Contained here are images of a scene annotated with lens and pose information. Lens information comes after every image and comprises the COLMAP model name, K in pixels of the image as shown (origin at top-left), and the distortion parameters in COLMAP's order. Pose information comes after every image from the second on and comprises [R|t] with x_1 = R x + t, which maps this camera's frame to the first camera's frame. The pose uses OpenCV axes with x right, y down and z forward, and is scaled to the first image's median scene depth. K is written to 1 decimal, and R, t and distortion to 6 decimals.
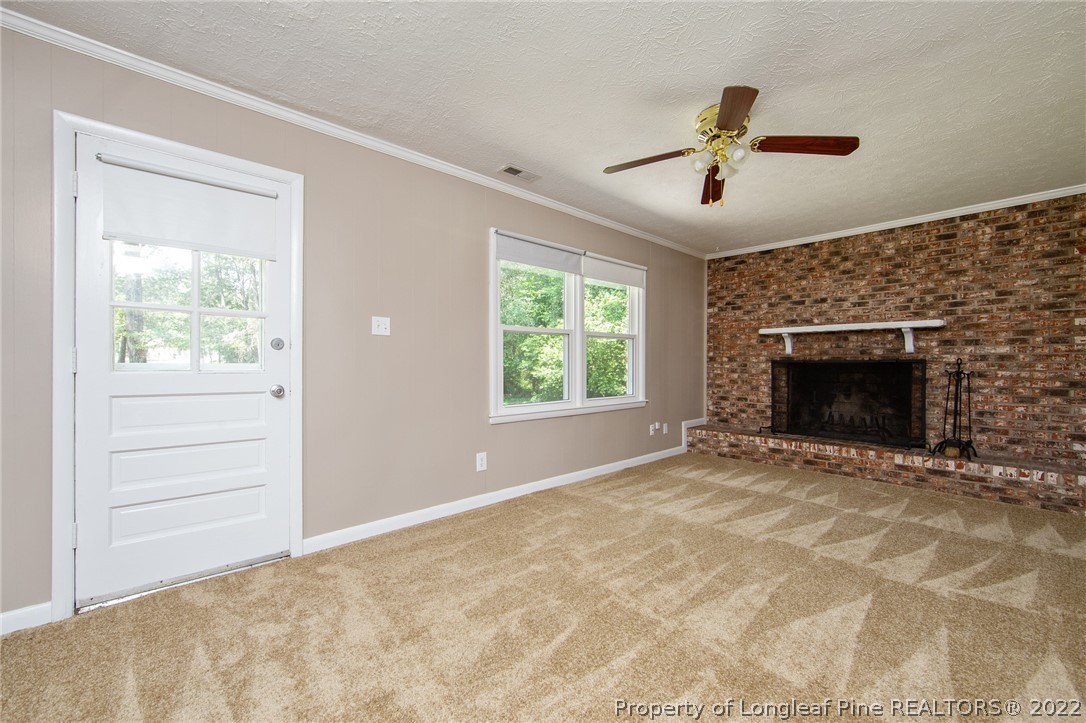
lens RADIAL K [[415.1, 0, 540.9], [0, 415.1, 362.9], [0, 0, 1]] dist [0.009843, 0.000077]
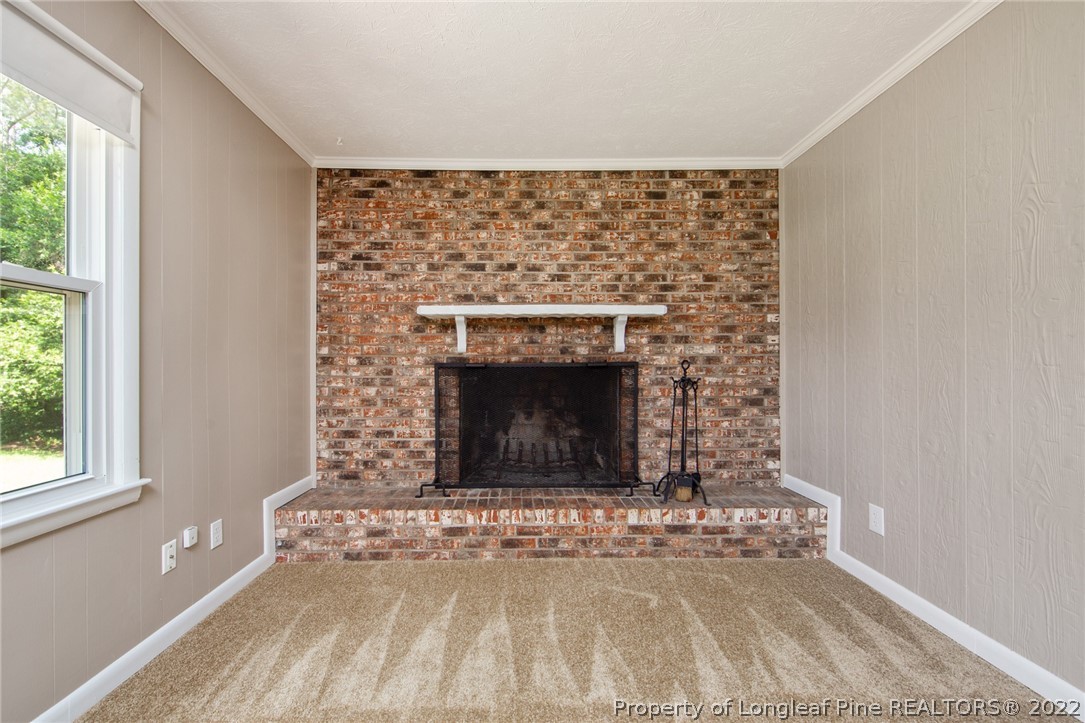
lens RADIAL K [[432.9, 0, 527.5], [0, 432.9, 365.4], [0, 0, 1]] dist [-0.003062, -0.000164]
pose [[0.648623, -0.004035, 0.761100, 0.227018], [0.003508, 0.999991, 0.002312, -0.004336], [-0.761102, 0.001171, 0.648631, 0.639388]]
